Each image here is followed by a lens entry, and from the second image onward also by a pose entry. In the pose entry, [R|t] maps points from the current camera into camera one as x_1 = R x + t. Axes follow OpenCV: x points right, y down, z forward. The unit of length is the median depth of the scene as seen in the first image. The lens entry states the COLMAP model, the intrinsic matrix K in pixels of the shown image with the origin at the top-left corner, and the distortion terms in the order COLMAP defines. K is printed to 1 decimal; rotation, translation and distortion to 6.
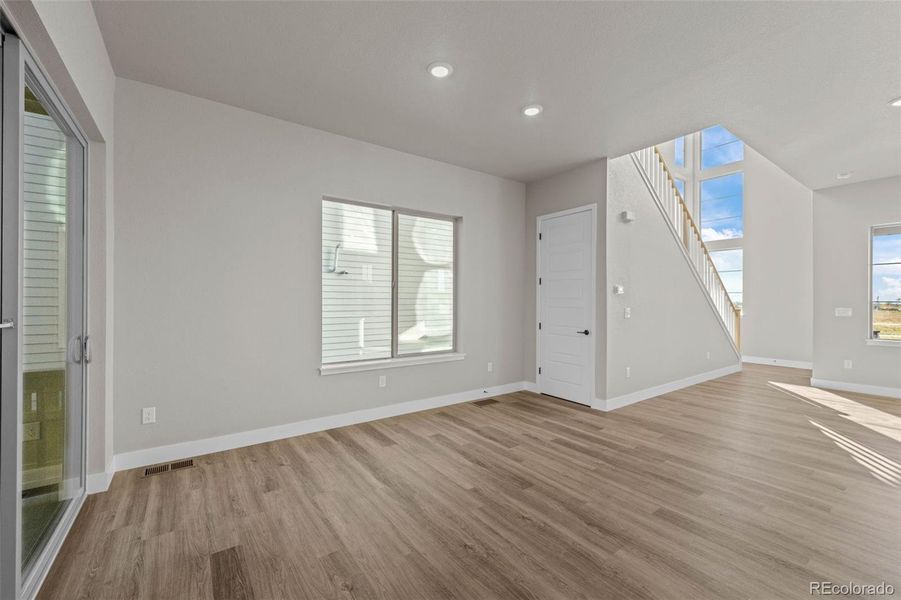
lens RADIAL K [[380.3, 0, 450.5], [0, 380.3, 300.0], [0, 0, 1]] dist [-0.000312, -0.000018]
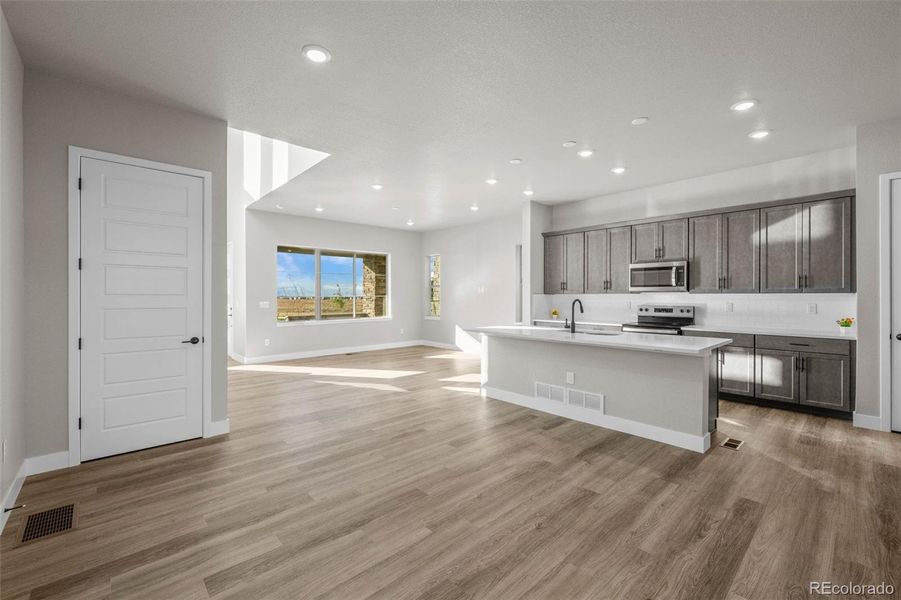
lens RADIAL K [[364.8, 0, 452.5], [0, 364.8, 293.9], [0, 0, 1]] dist [-0.007800, -0.000021]
pose [[-0.117184, 0.003109, 0.993105, -0.572879], [0.003526, 0.999990, -0.002714, -0.001985], [-0.993104, 0.003184, -0.117194, 0.826718]]
